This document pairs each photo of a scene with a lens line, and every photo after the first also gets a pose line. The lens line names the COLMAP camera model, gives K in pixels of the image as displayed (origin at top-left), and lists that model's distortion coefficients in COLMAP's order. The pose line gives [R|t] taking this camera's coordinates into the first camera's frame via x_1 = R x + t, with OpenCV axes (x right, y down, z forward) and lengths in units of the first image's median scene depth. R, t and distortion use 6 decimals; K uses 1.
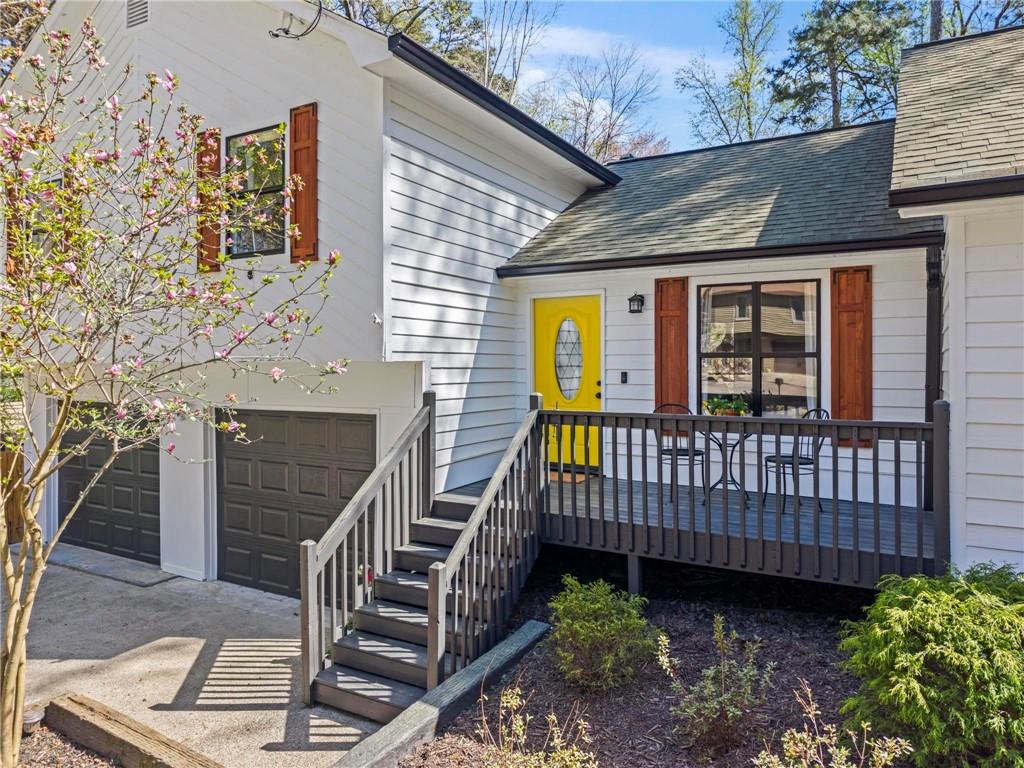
lens RADIAL K [[698.4, 0, 512.0], [0, 698.4, 384.0], [0, 0, 1]] dist [-0.002405, -0.001026]
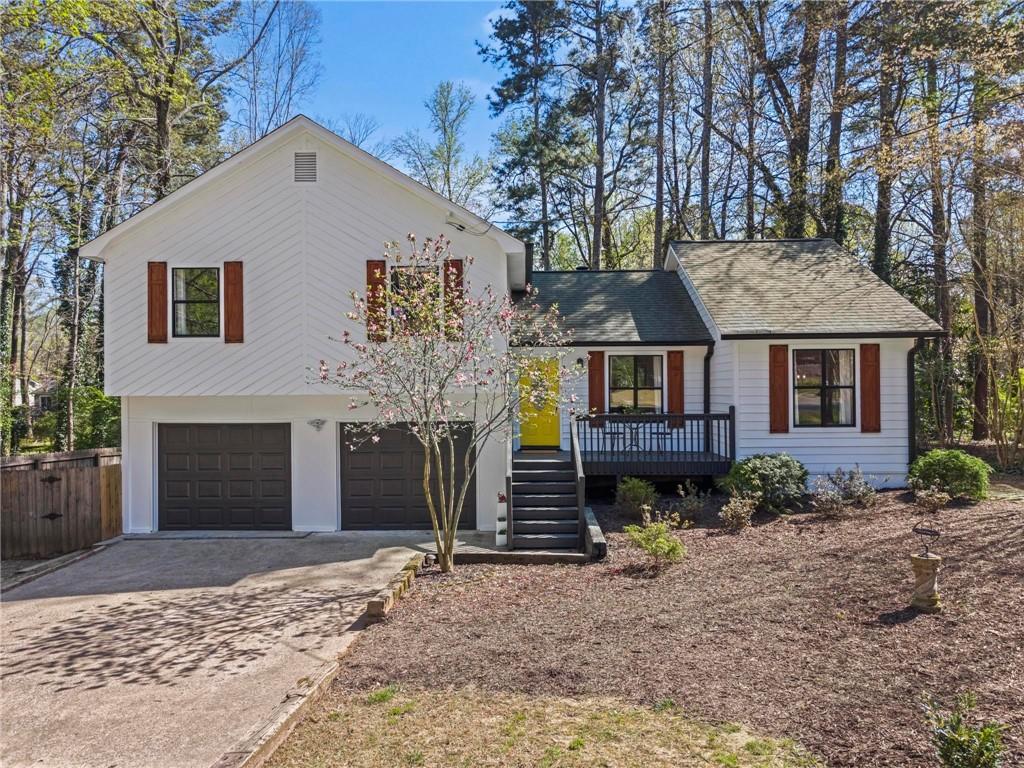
lens RADIAL K [[703.2, 0, 509.9], [0, 703.2, 396.8], [0, 0, 1]] dist [0.040667, -0.000357]
pose [[0.873222, -0.013107, 0.487147, -1.040860], [0.020138, 0.999755, -0.009198, -0.002646], [-0.486907, 0.017842, 0.873272, -0.715788]]
